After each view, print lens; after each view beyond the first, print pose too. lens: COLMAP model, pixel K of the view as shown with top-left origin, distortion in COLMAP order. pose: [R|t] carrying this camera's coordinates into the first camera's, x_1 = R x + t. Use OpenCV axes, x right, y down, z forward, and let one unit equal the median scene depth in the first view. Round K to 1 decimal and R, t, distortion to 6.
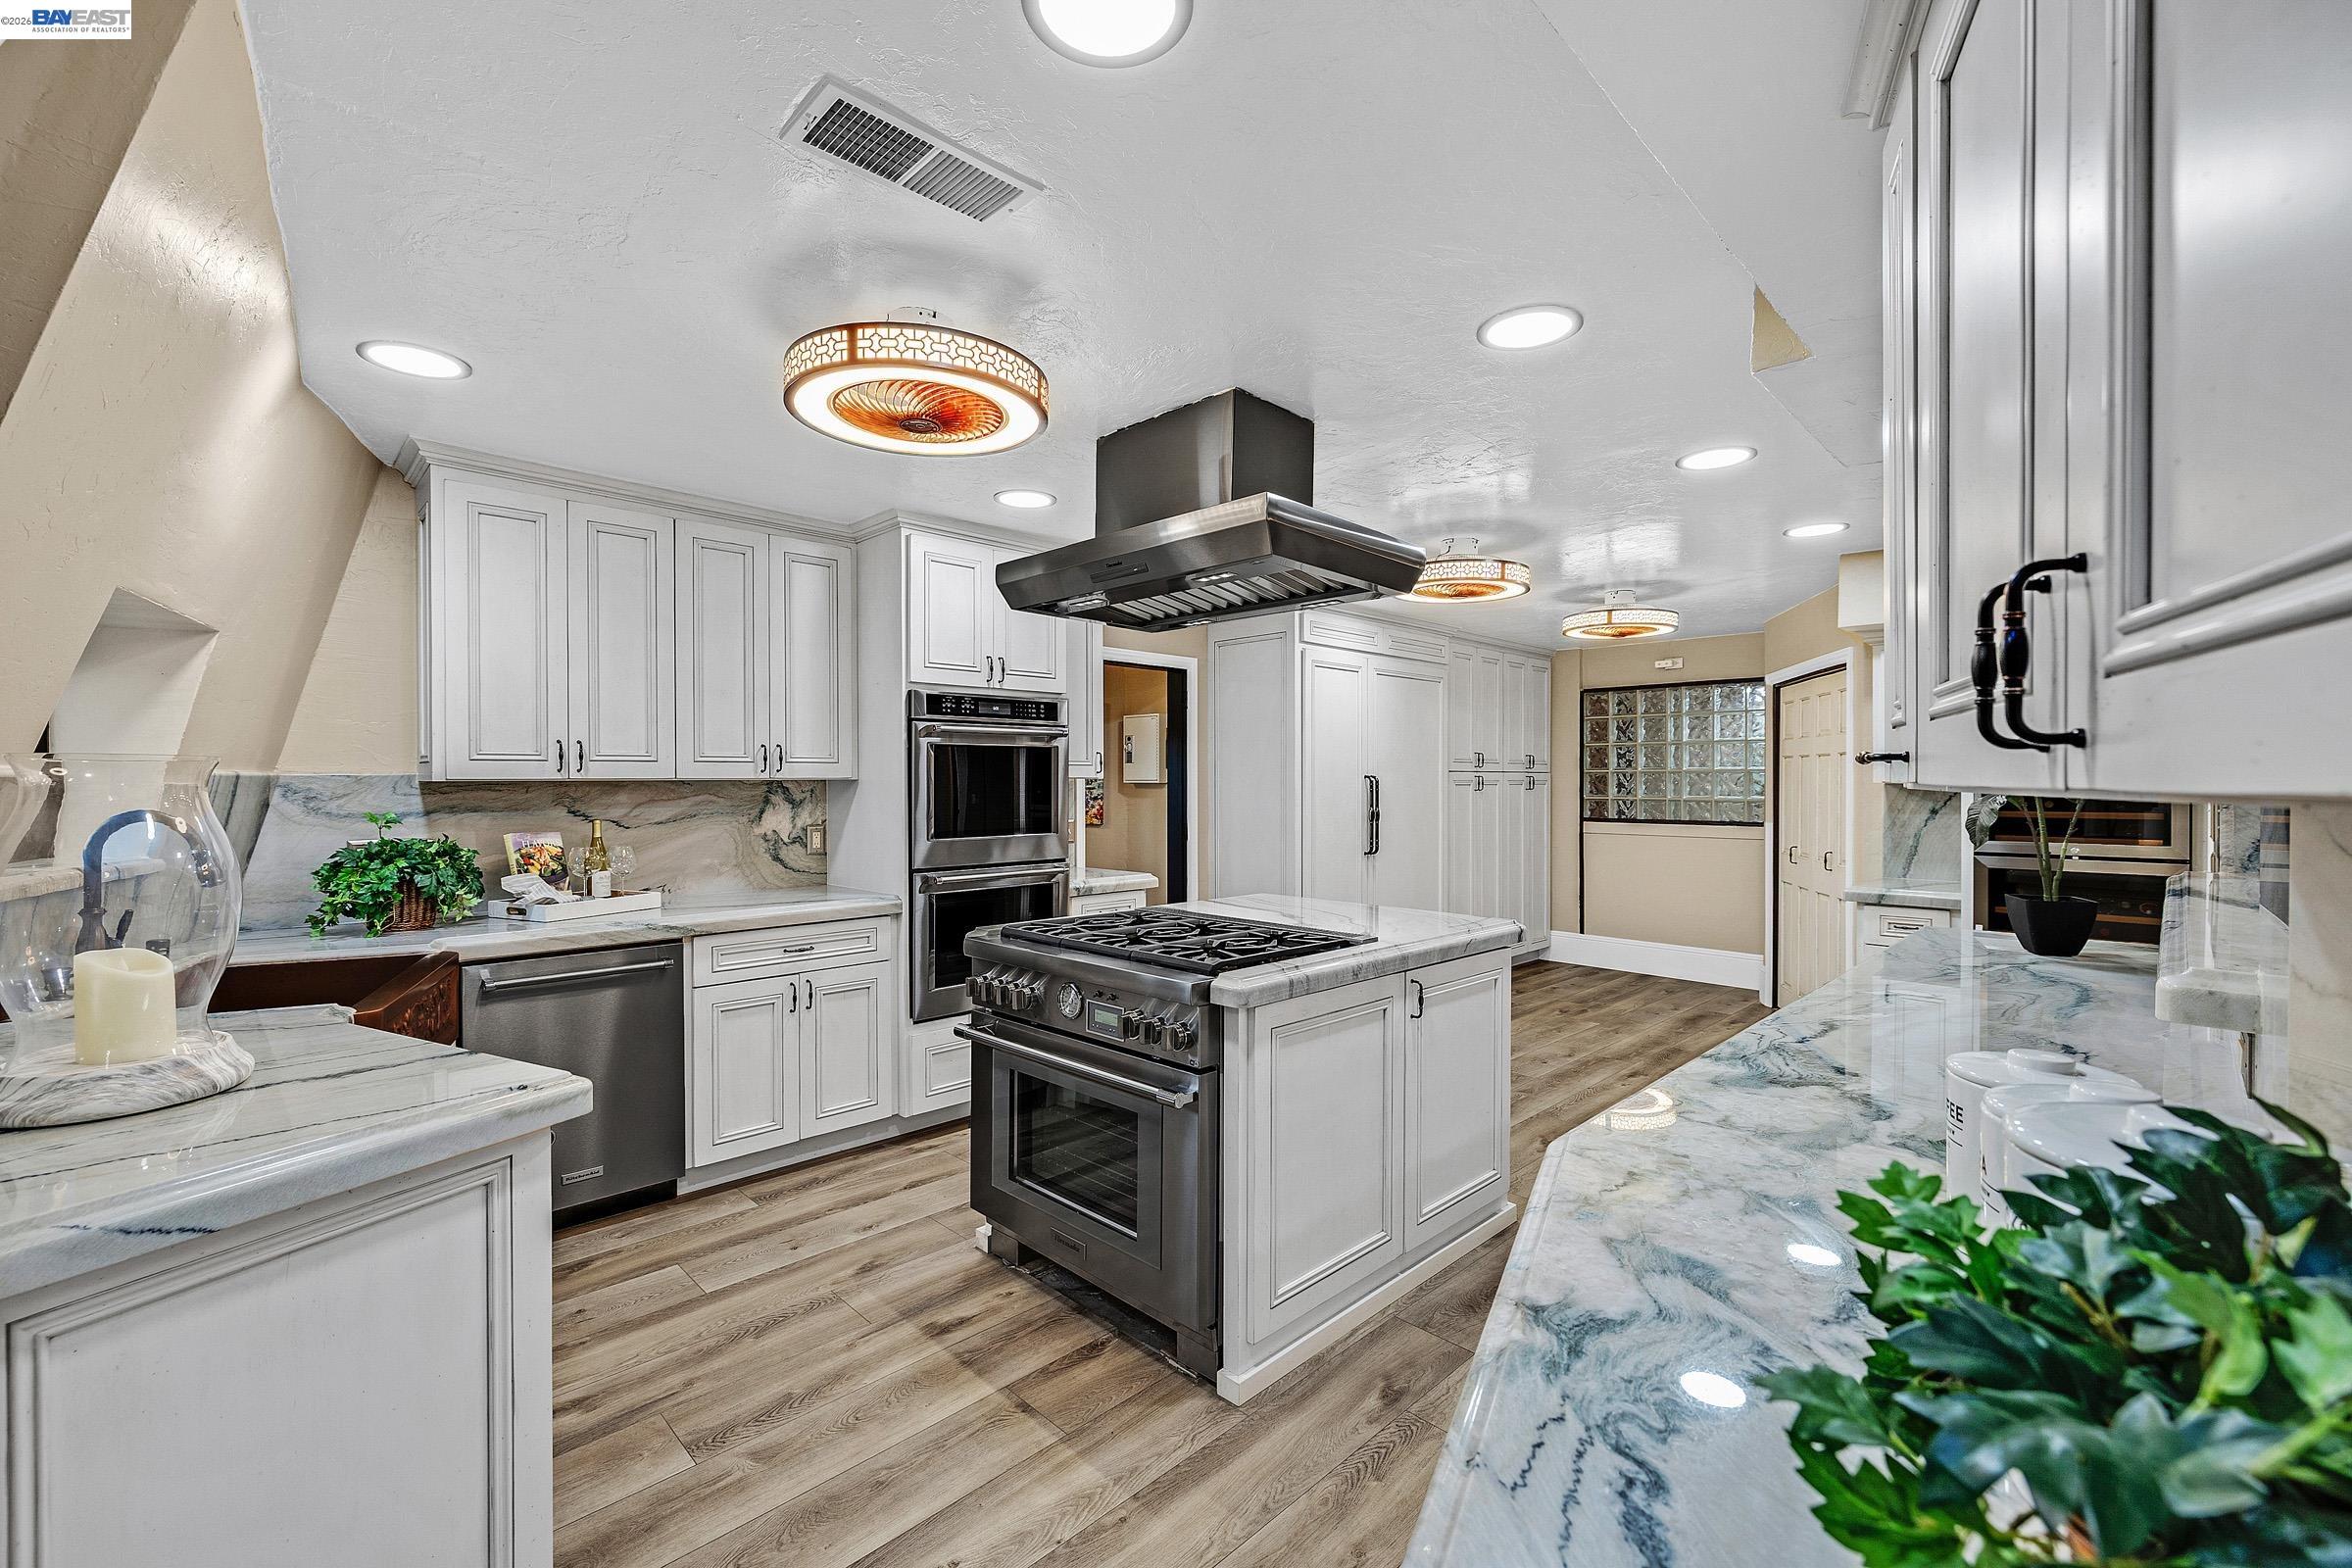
lens RADIAL K [[980.8, 0, 1176.0], [0, 980.8, 784.0], [0, 0, 1]] dist [-0.005283, -0.000310]
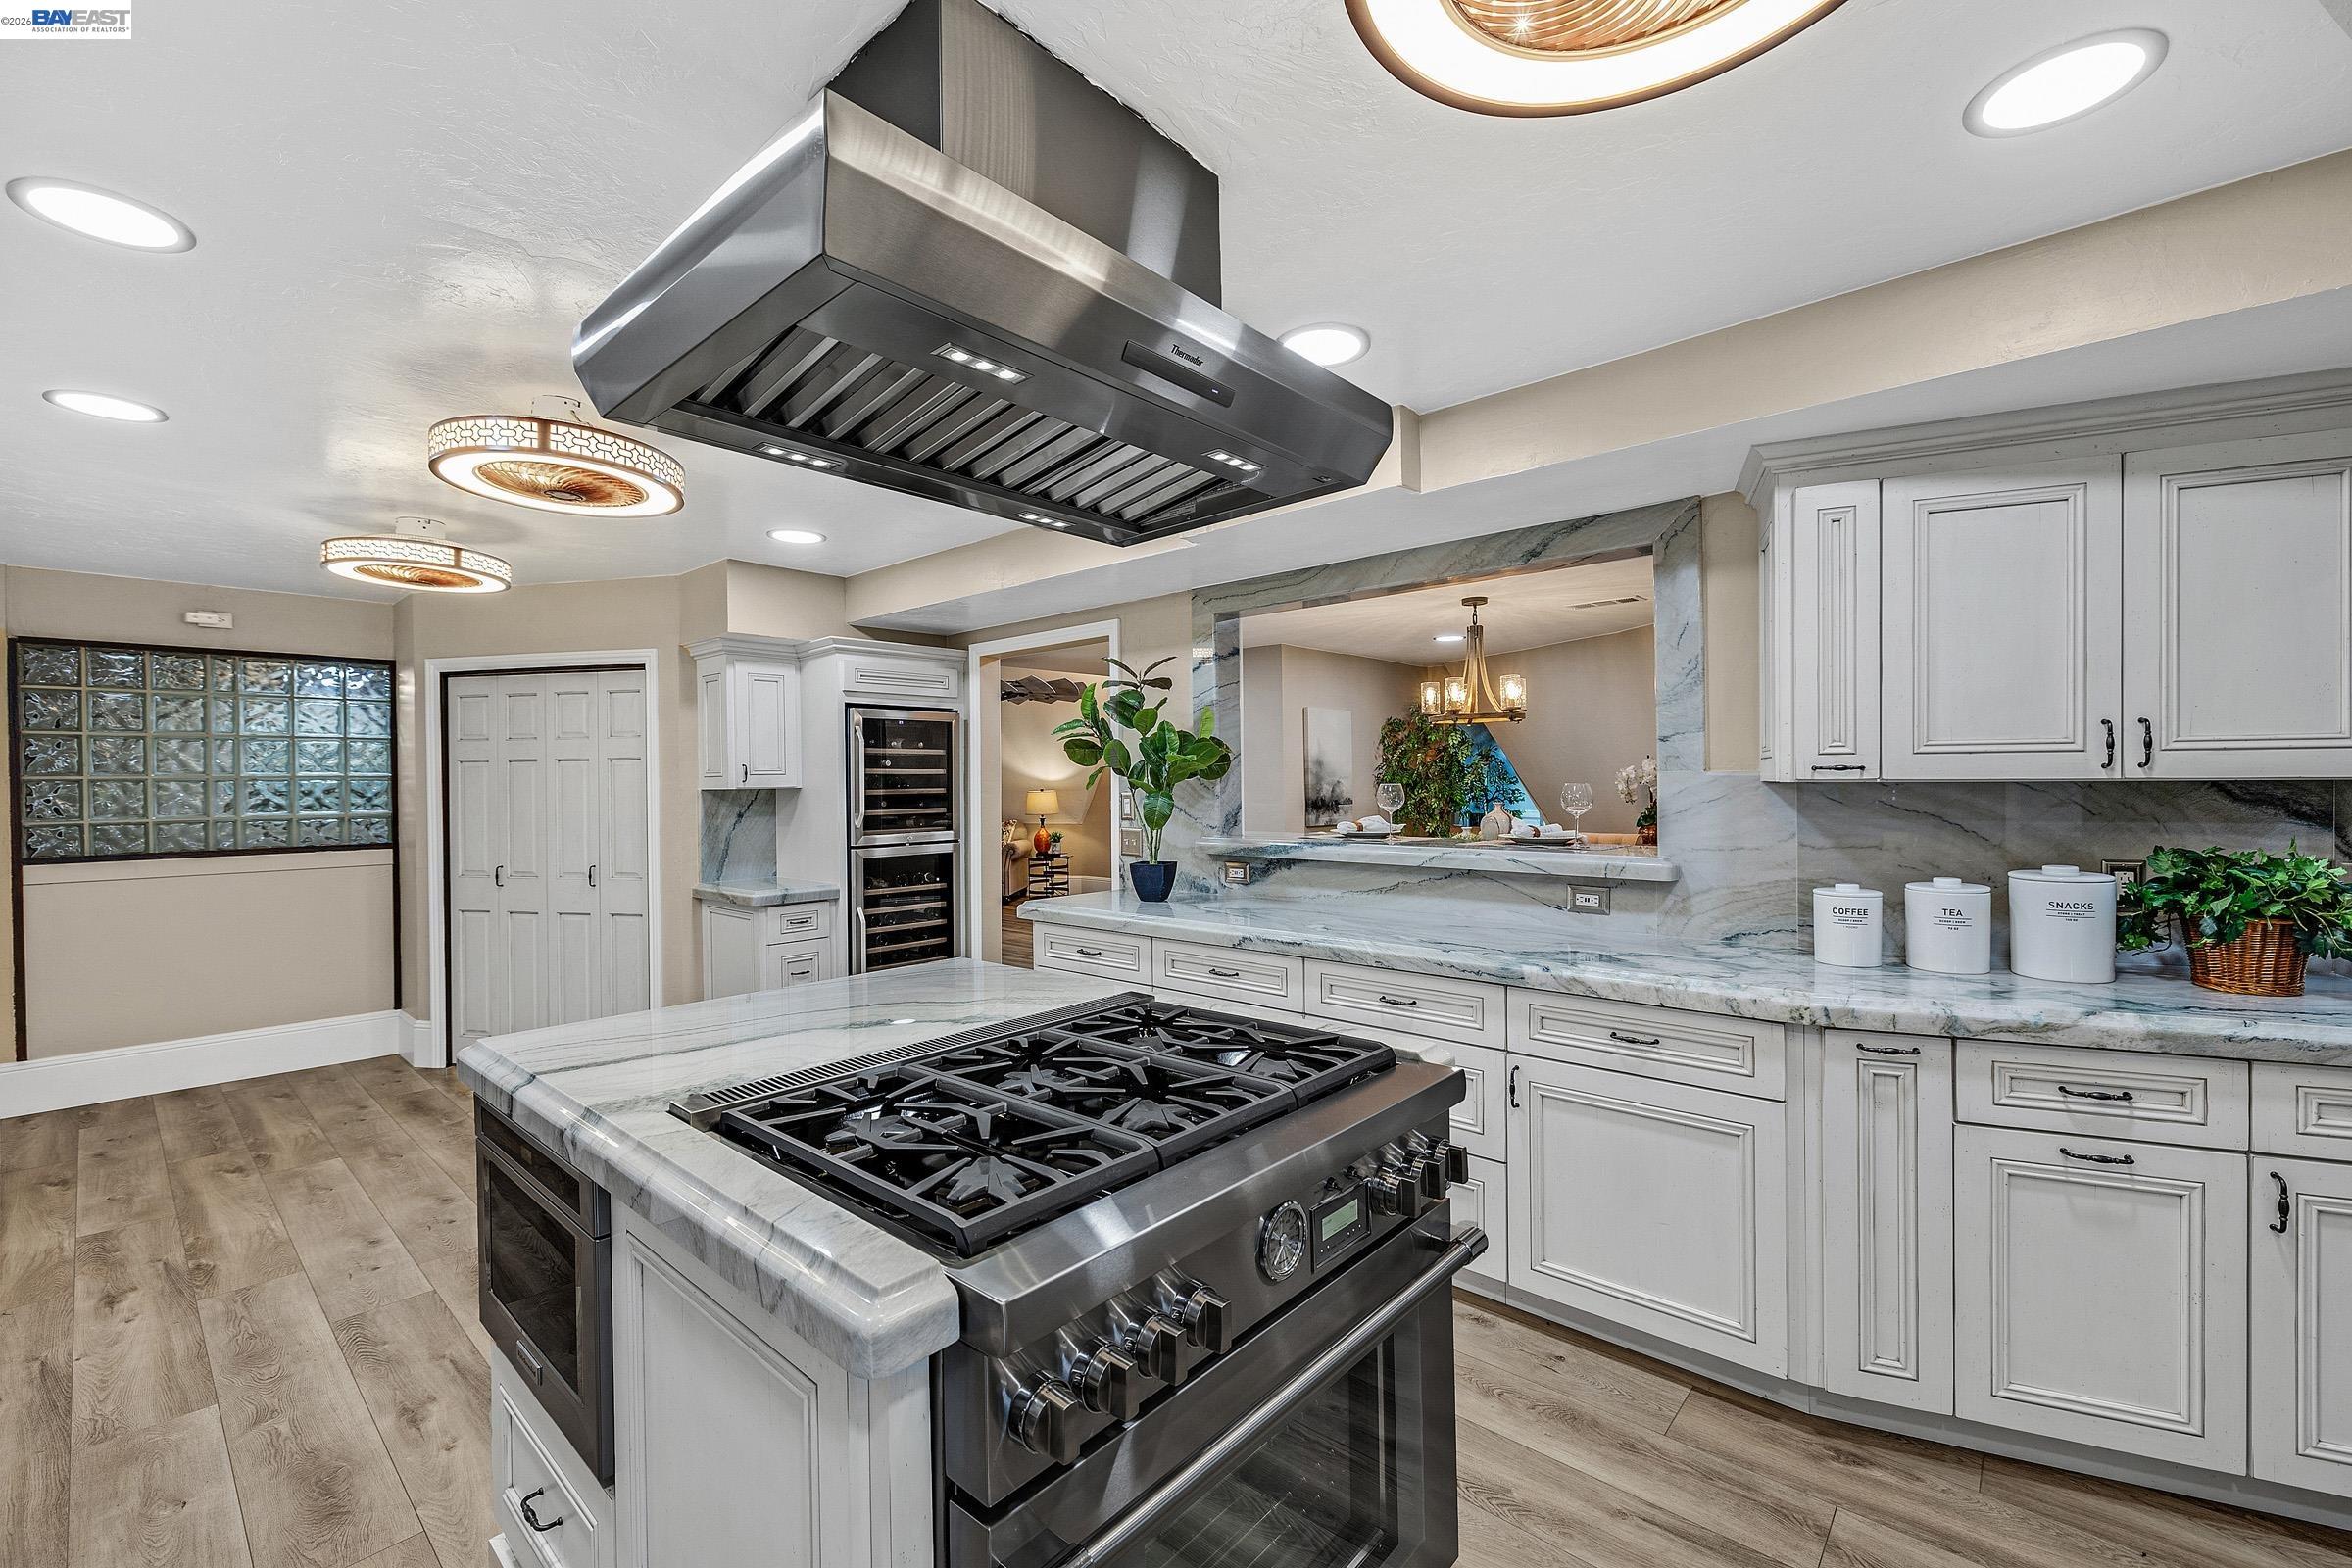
lens RADIAL K [[980.8, 0, 1176.0], [0, 980.8, 784.0], [0, 0, 1]] dist [-0.005283, -0.000310]
pose [[-0.054018, -0.006551, 0.998518, -0.386322], [0.011980, 0.999902, 0.007208, -0.010294], [-0.998468, 0.012352, -0.053934, 0.690488]]
